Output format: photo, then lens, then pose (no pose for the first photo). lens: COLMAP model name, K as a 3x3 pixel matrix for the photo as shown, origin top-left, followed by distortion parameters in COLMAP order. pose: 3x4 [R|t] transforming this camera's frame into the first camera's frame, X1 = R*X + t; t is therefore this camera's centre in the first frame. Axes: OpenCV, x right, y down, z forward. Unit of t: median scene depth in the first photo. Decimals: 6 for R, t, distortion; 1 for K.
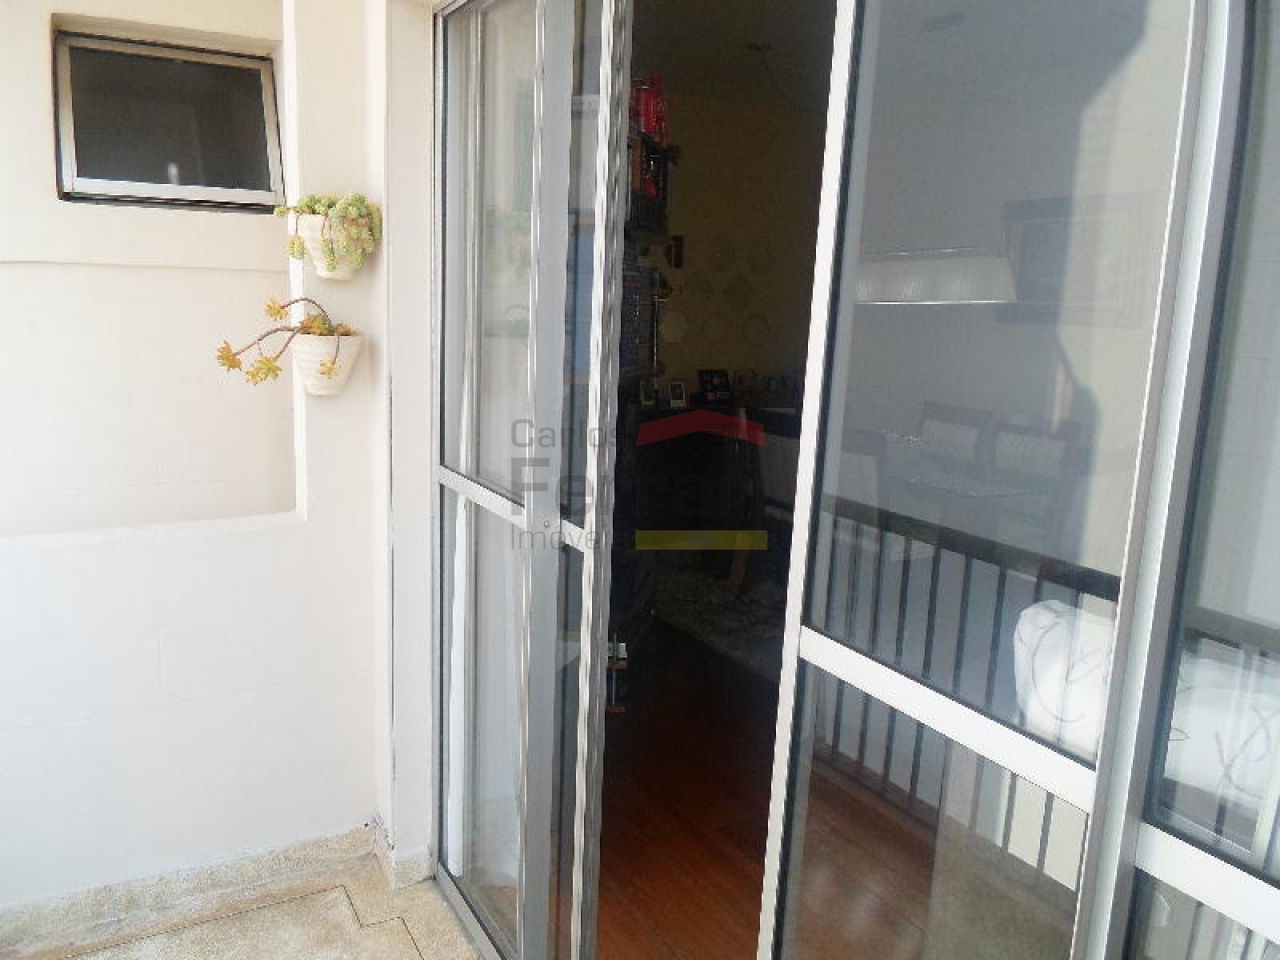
lens RADIAL K [[992.4, 0, 635.4], [0, 992.4, 476.3], [0, 0, 1]] dist [-0.002545, -0.040112]
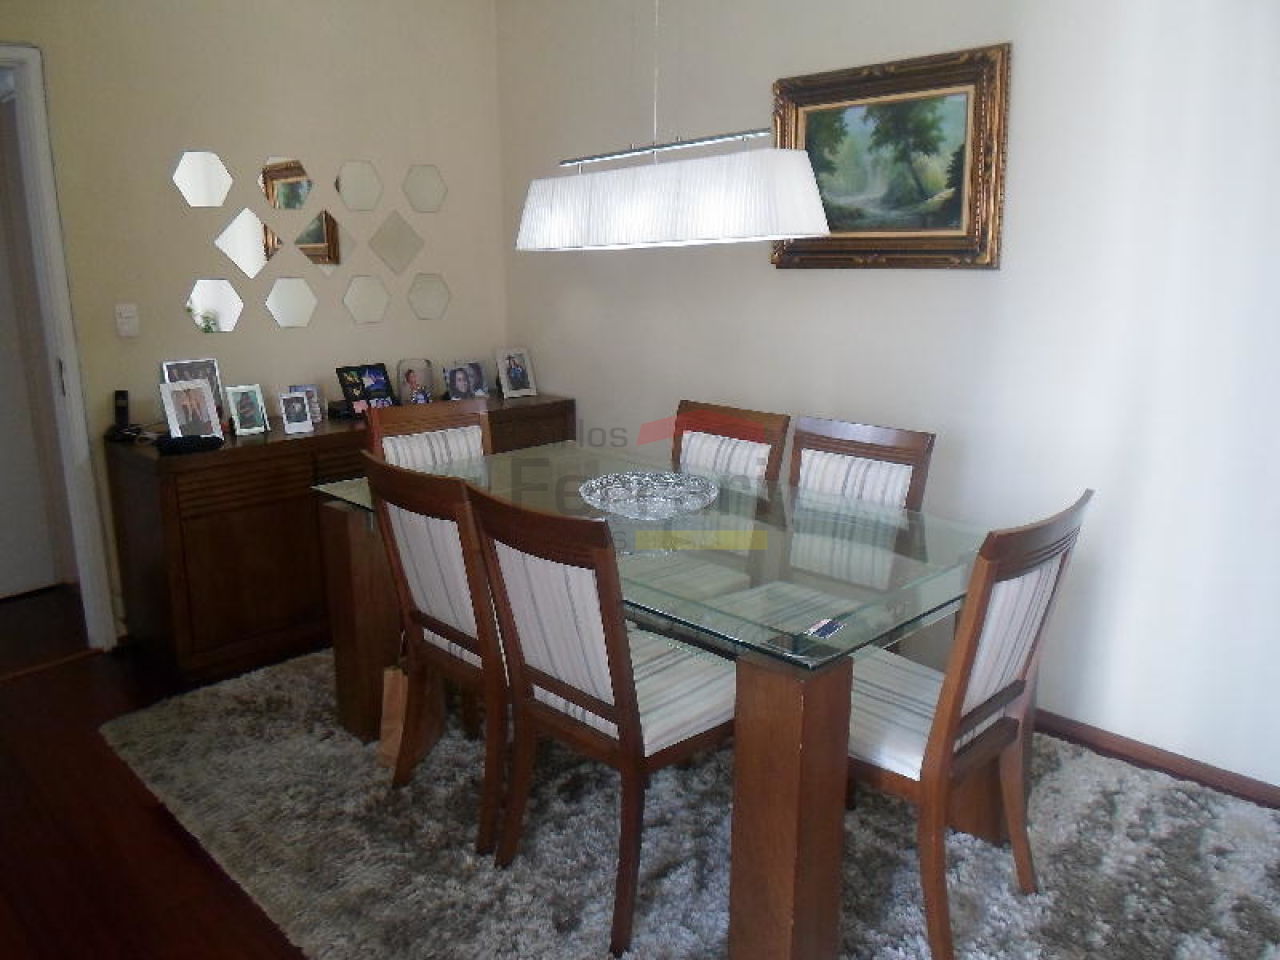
lens RADIAL K [[992.4, 0, 635.4], [0, 992.4, 476.3], [0, 0, 1]] dist [-0.002545, -0.040112]
pose [[0.968371, -0.101018, 0.228152, 0.101262], [0.089792, 0.994206, 0.059086, -0.060141], [-0.232799, -0.036731, 0.971831, 0.342260]]
